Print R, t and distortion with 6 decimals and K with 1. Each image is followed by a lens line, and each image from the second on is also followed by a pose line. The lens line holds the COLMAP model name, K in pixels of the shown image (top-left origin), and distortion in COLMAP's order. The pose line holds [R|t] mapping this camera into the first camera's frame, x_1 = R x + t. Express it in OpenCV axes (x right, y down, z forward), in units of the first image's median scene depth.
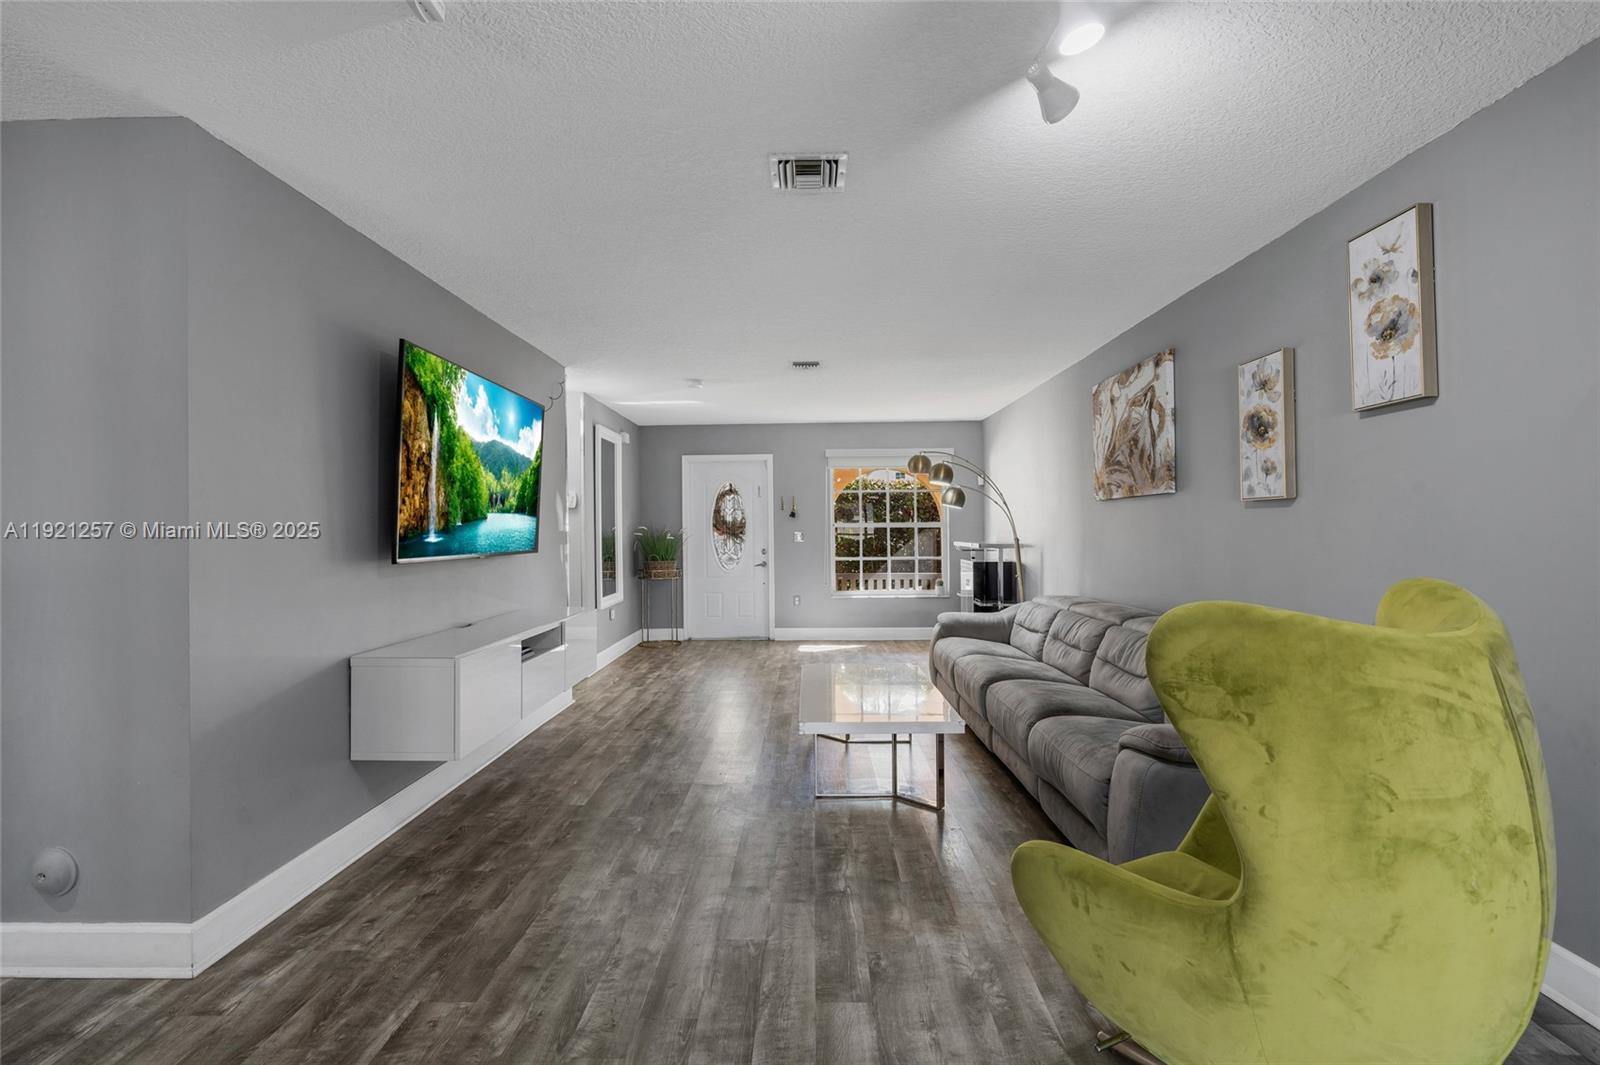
lens RADIAL K [[730.8, 0, 802.3], [0, 730.8, 524.9], [0, 0, 1]] dist [-0.005594, 0.000980]
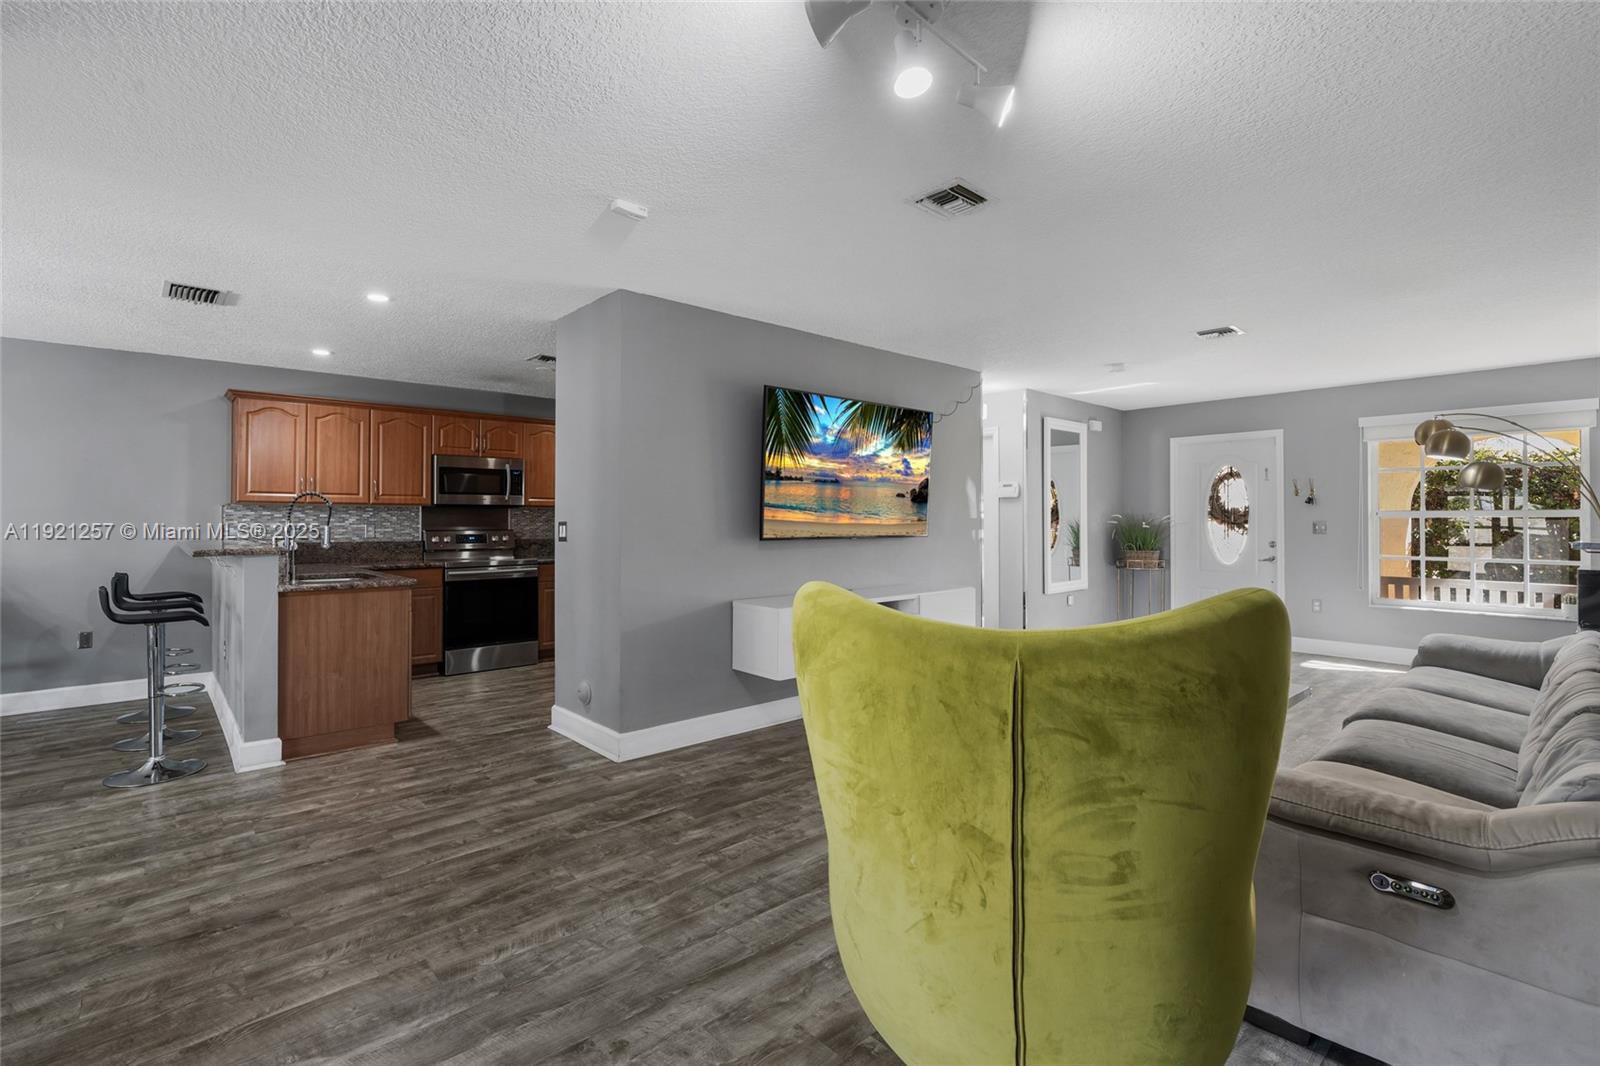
lens RADIAL K [[737.3, 0, 800.1], [0, 737.3, 512.9], [0, 0, 1]] dist [-0.007286, 0.000111]
pose [[0.680763, 0.003081, -0.732497, 0.515658], [-0.000827, 0.999994, 0.003437, -0.006826], [0.732503, -0.001734, 0.680761, 0.049177]]
